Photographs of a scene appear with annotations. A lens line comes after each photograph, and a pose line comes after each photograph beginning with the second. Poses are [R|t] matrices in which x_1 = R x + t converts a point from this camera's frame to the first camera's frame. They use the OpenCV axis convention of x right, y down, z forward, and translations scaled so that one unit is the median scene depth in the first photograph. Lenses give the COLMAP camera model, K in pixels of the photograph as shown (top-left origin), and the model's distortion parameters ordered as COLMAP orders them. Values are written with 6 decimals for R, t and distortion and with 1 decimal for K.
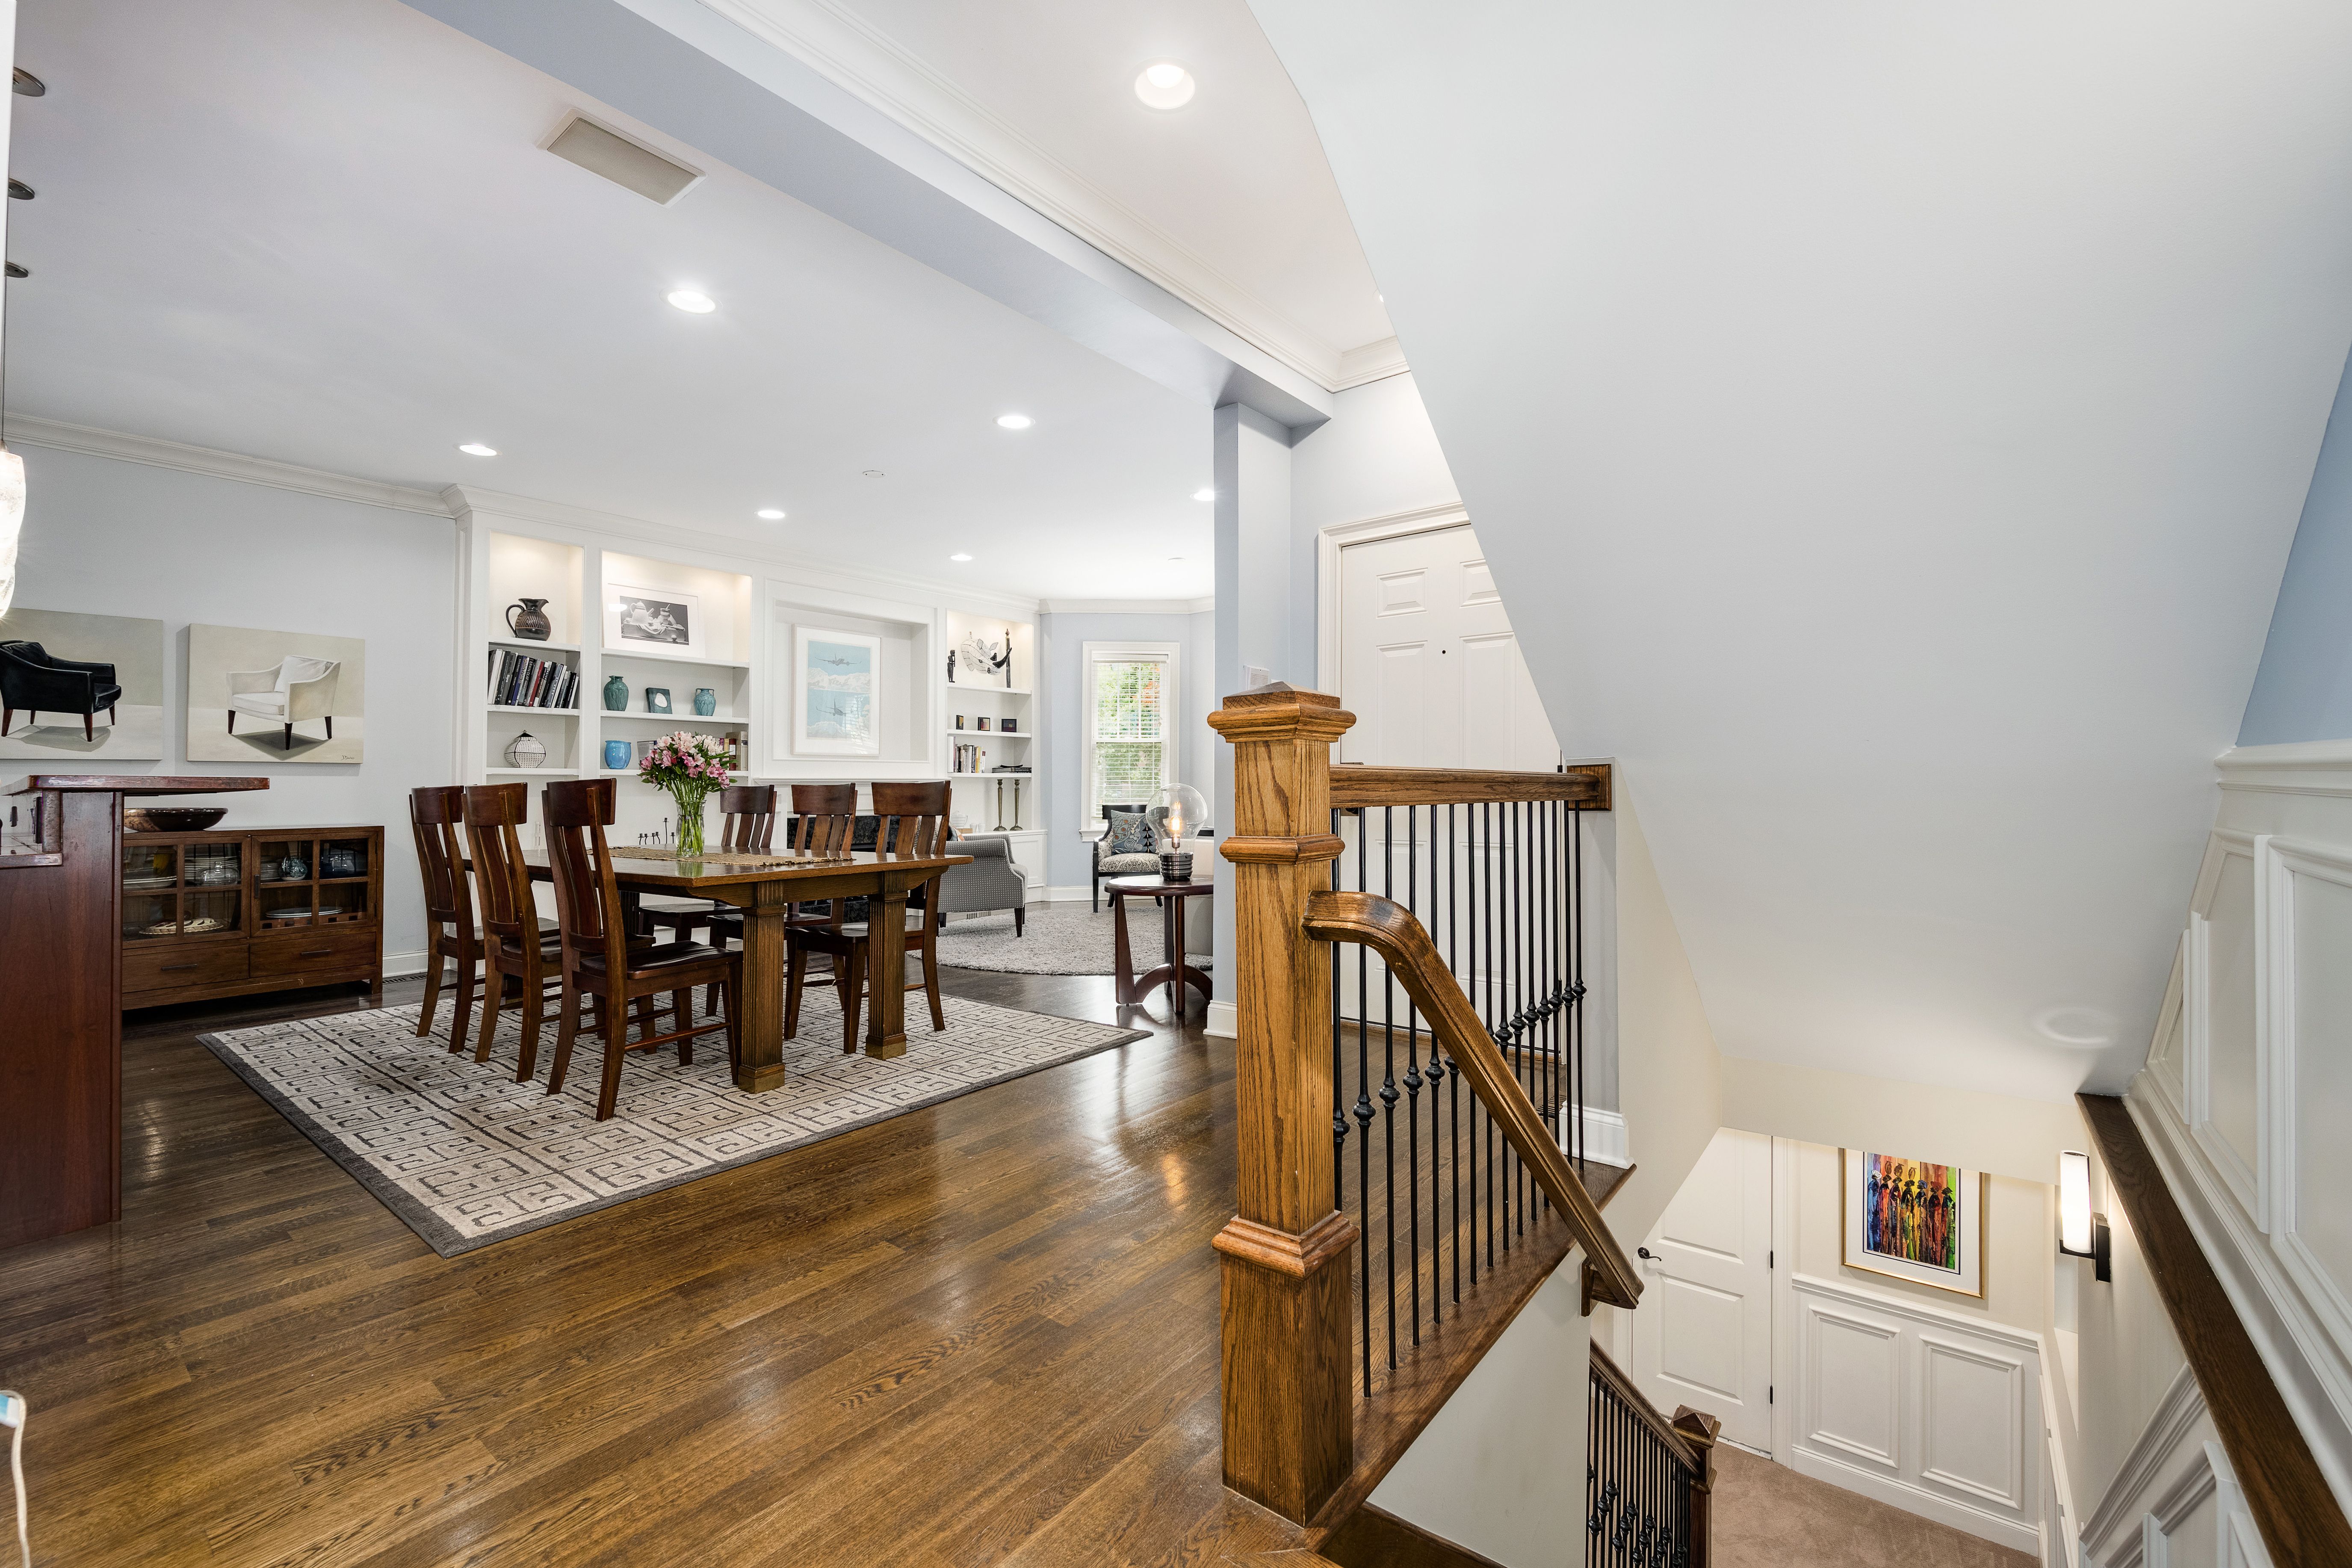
lens RADIAL K [[967.5, 0, 1192.9], [0, 967.5, 761.9], [0, 0, 1]] dist [-0.005896, 0.000550]
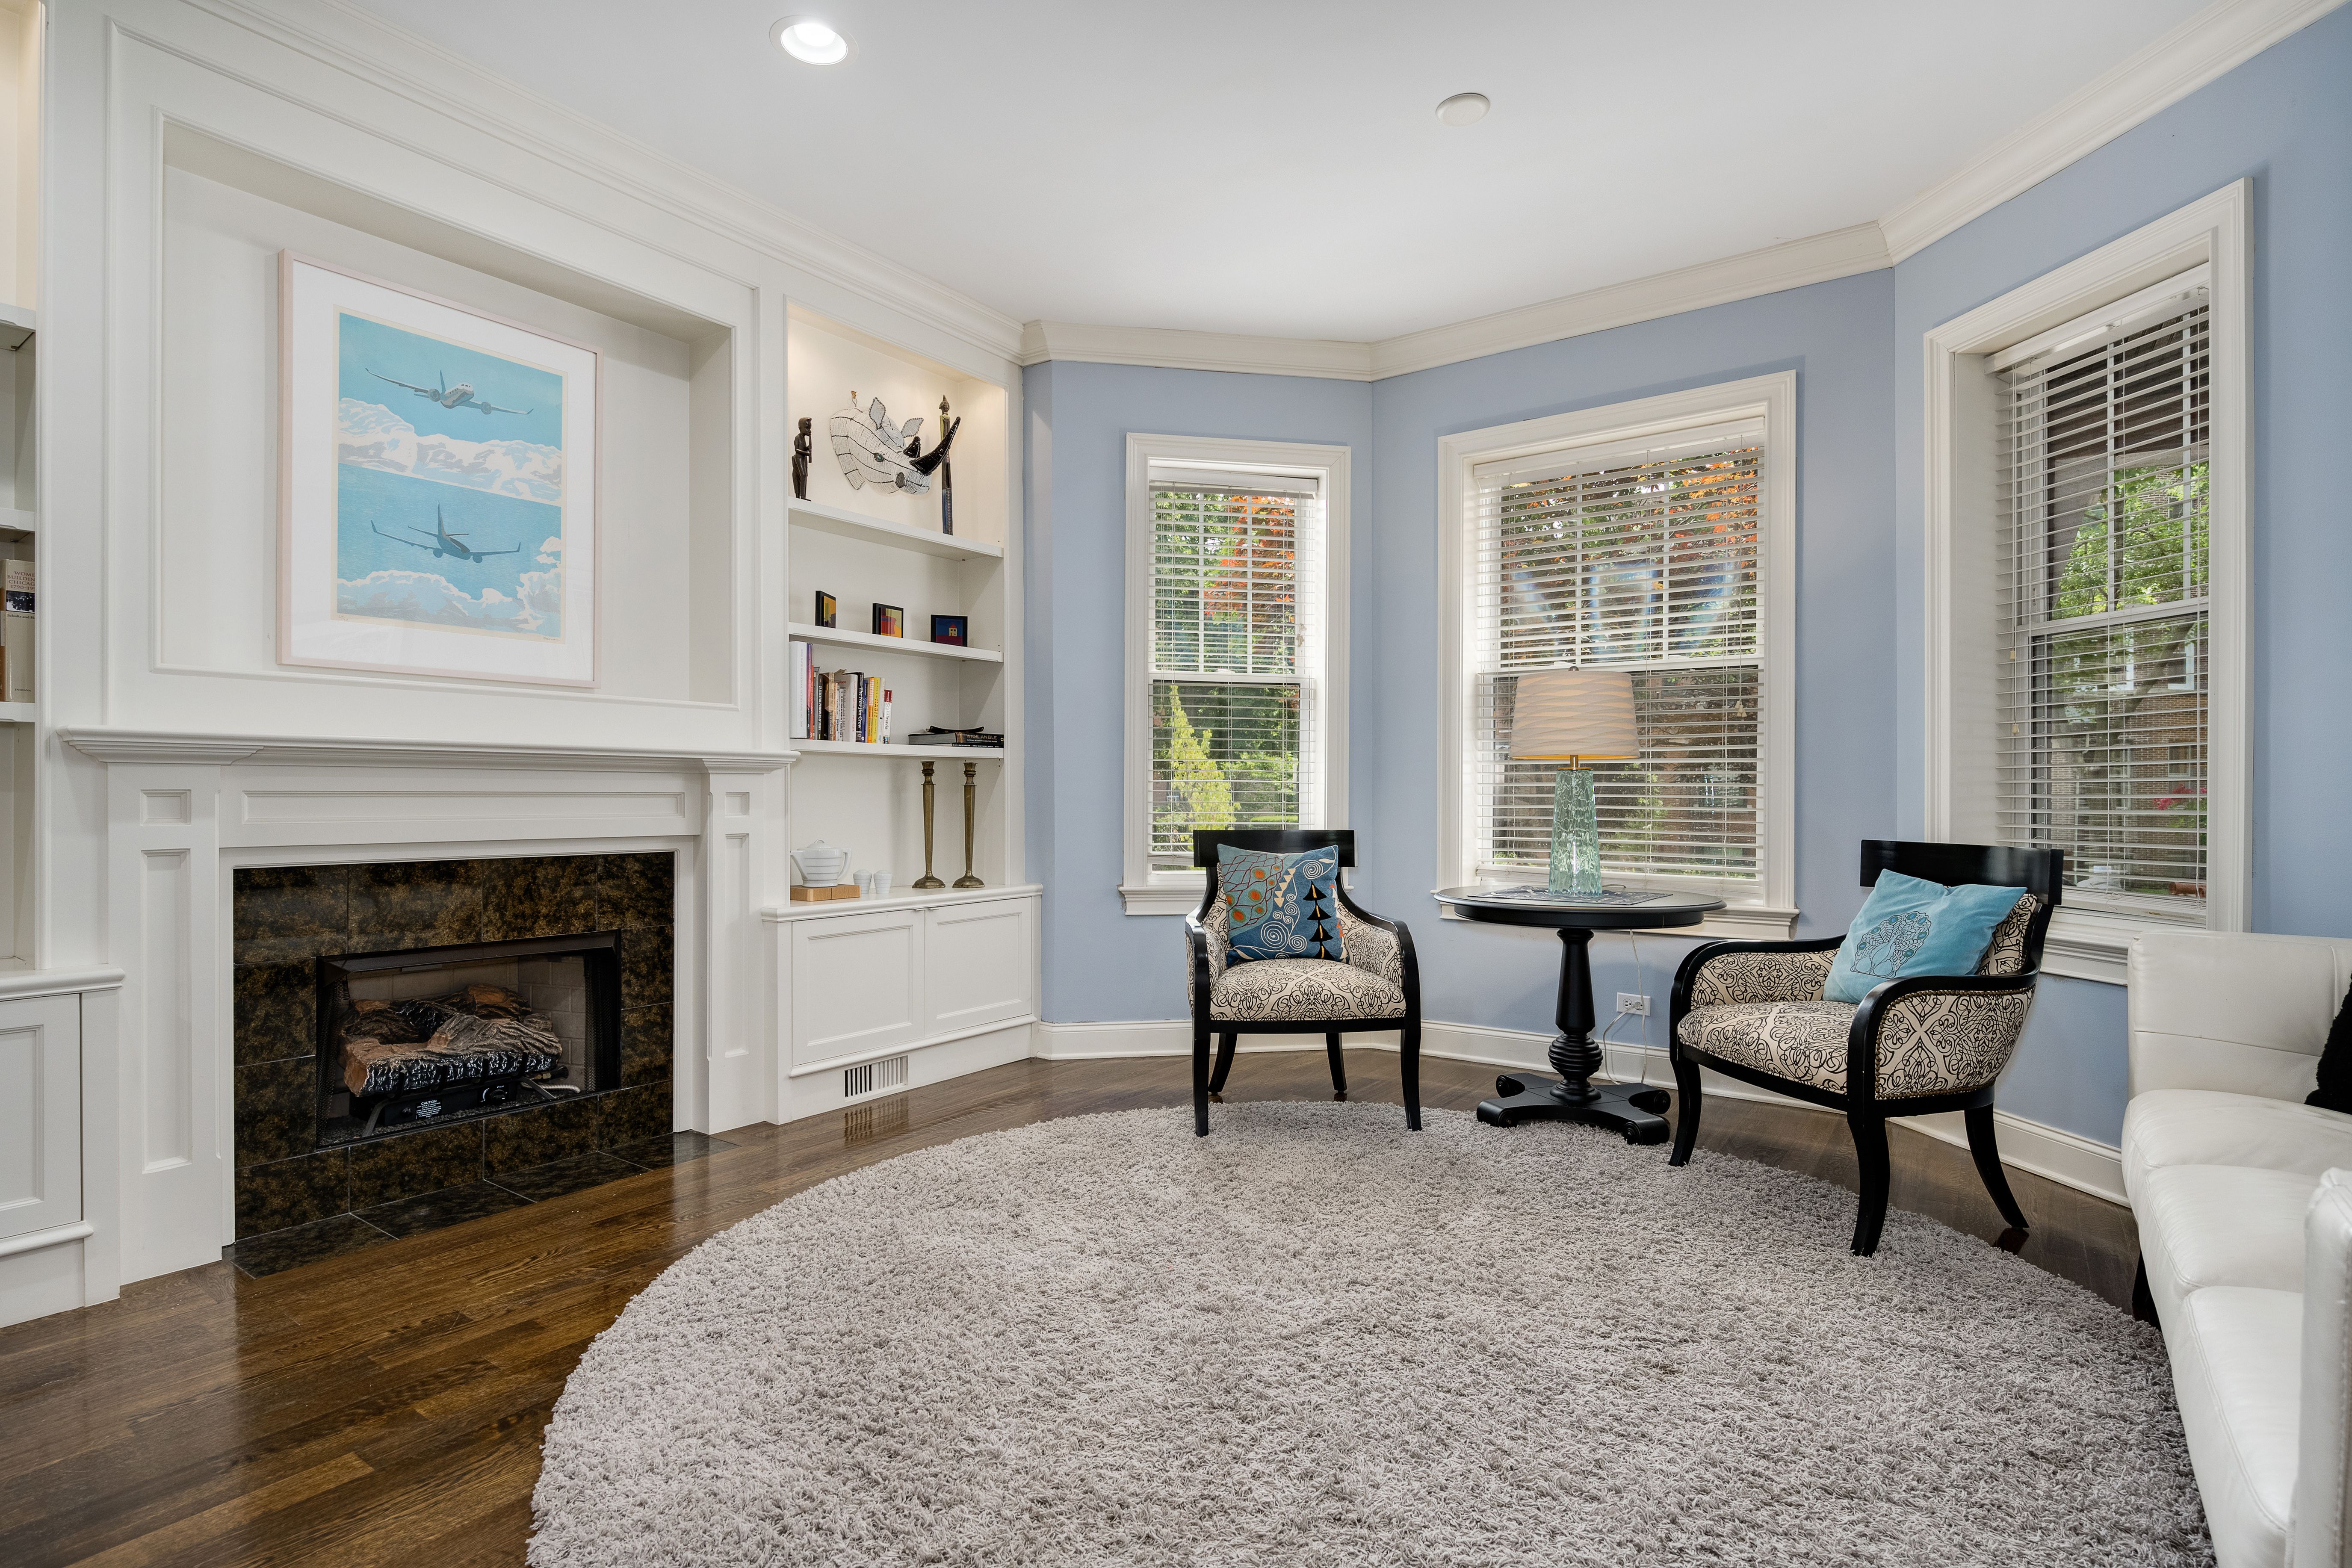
lens RADIAL K [[1166.0, 0, 1187.0], [0, 1166.0, 805.5], [0, 0, 1]] dist [-0.005981, -0.001055]
pose [[0.998988, 0.013985, 0.042756, -0.178403], [-0.015688, 0.999086, 0.039754, 0.024897], [-0.042161, -0.040385, 0.998294, 0.813878]]
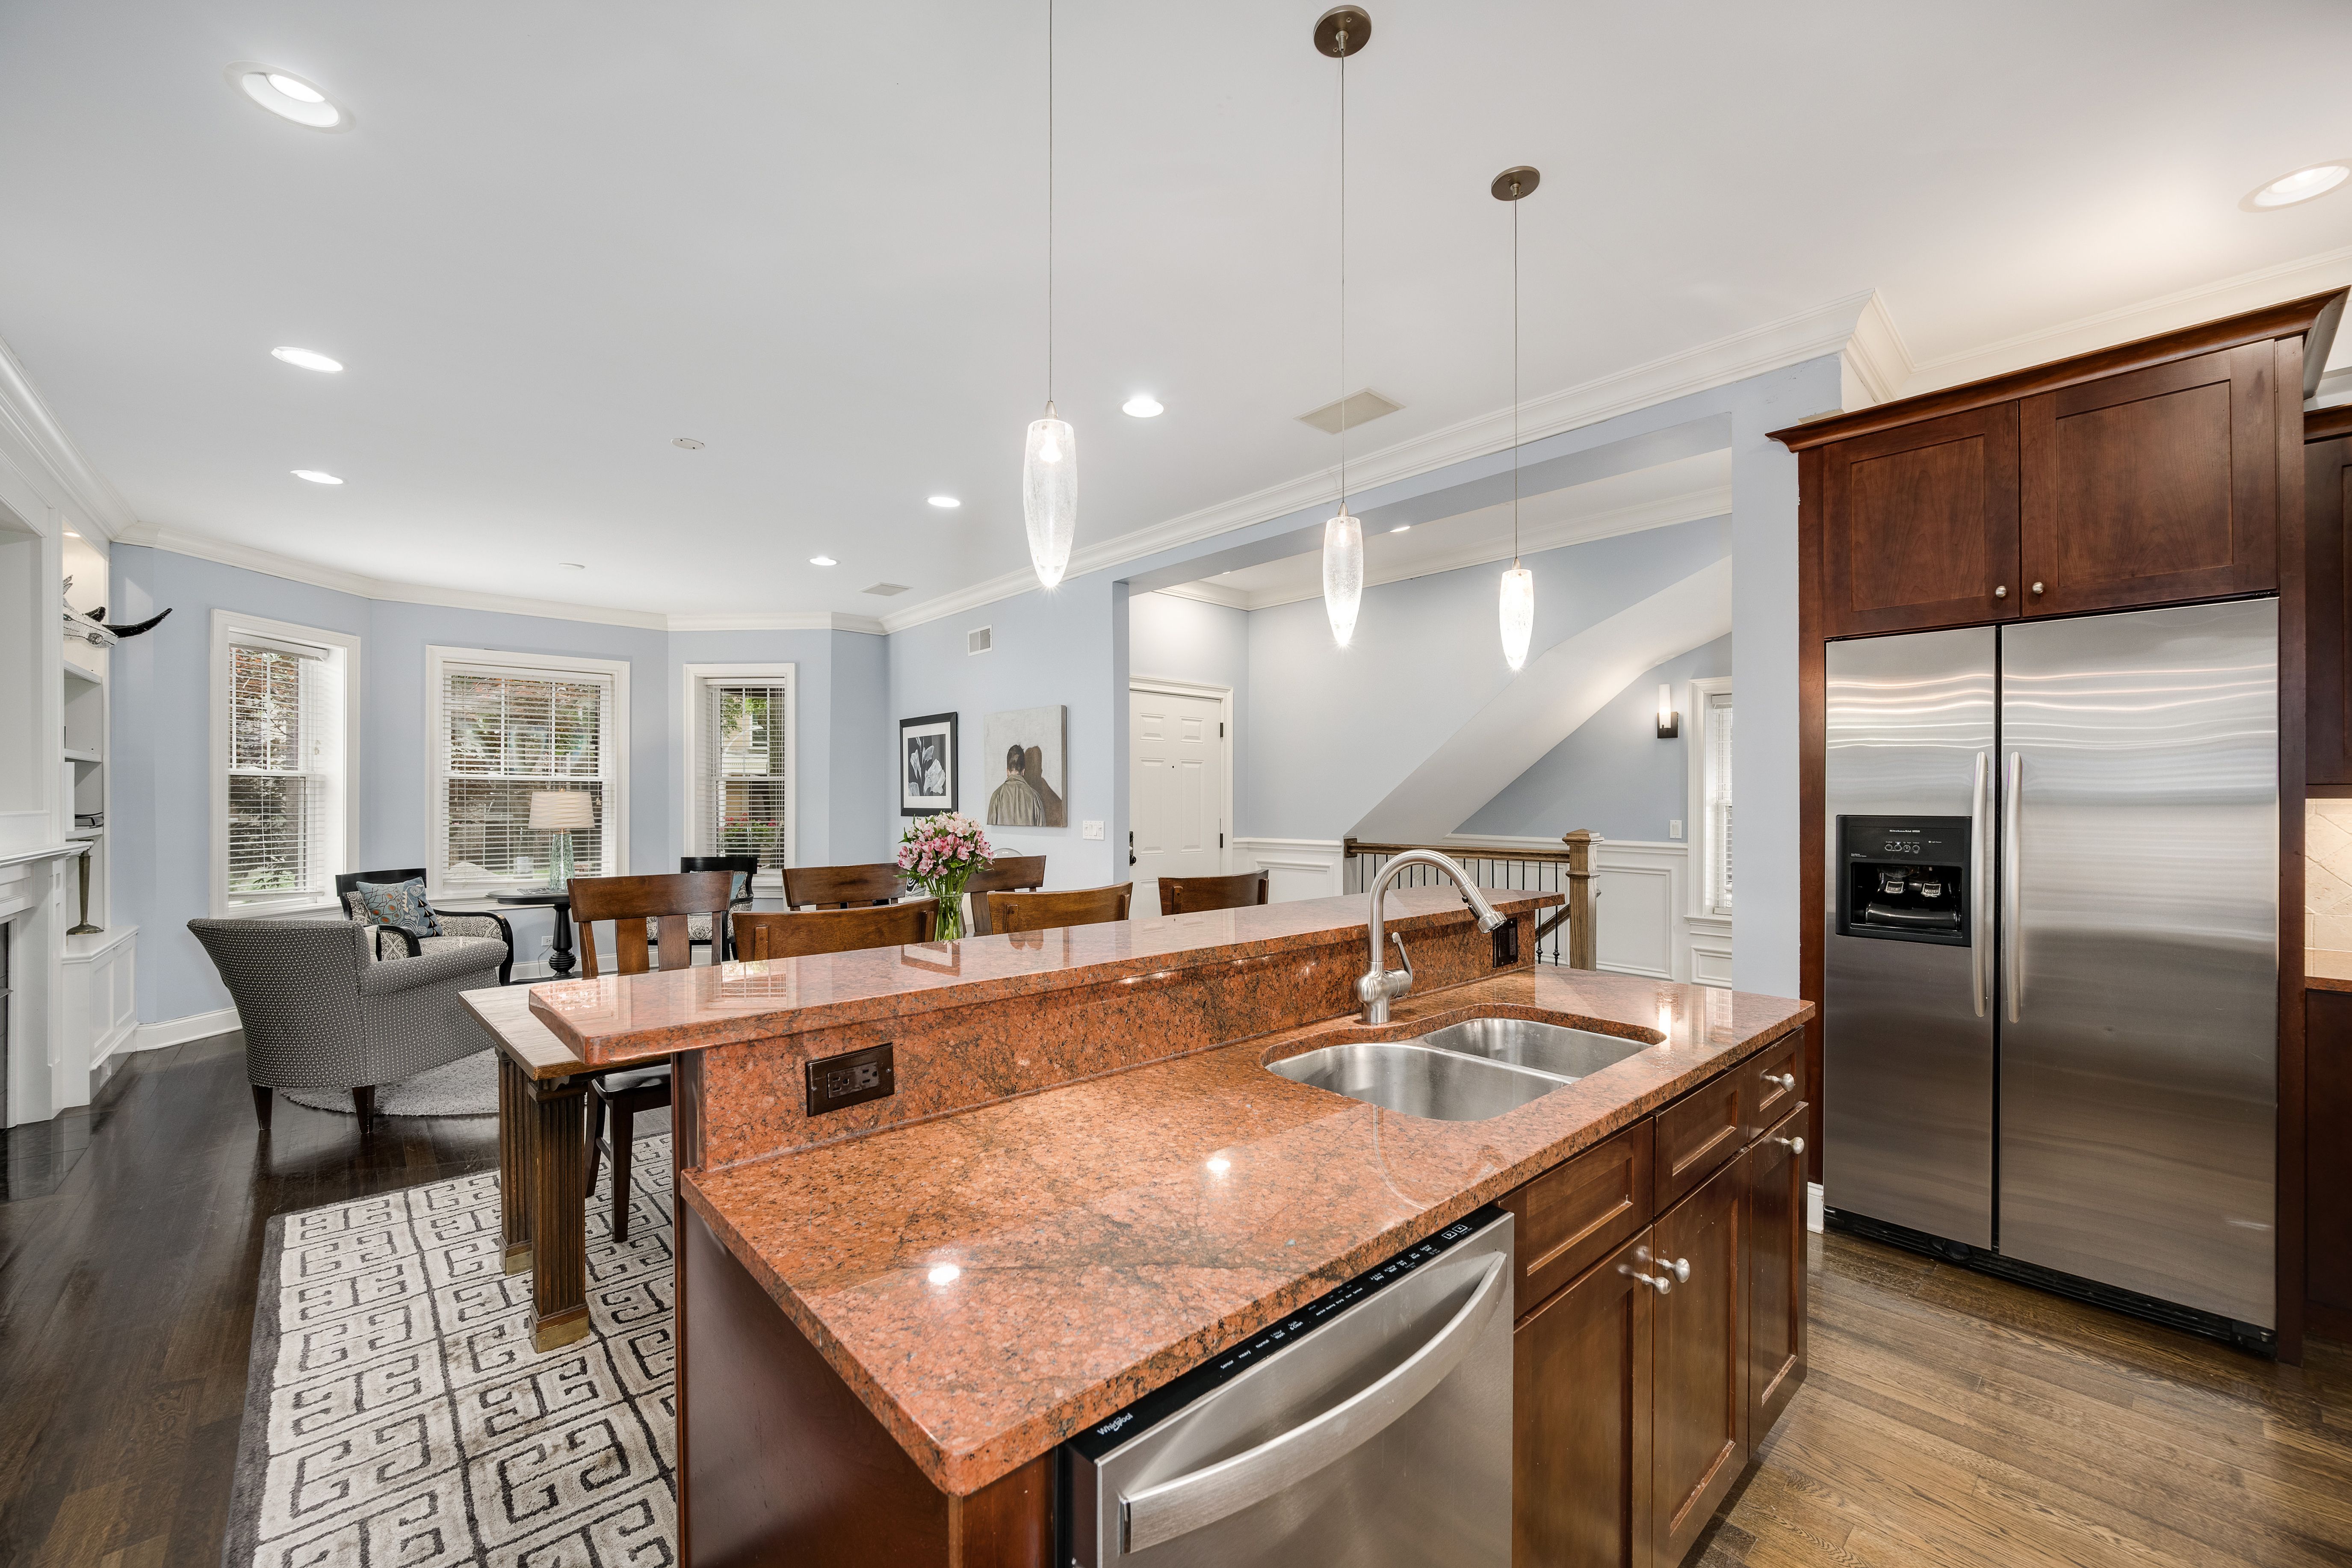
lens RADIAL K [[932.0, 0, 1124.1], [0, 932.0, 799.6], [0, 0, 1]] dist [-0.001392, -0.000603]
pose [[0.214922, 0.009830, 0.976582, -0.942812], [-0.028824, 0.999578, -0.003718, -0.032790], [-0.976206, -0.027350, 0.215115, 0.514480]]
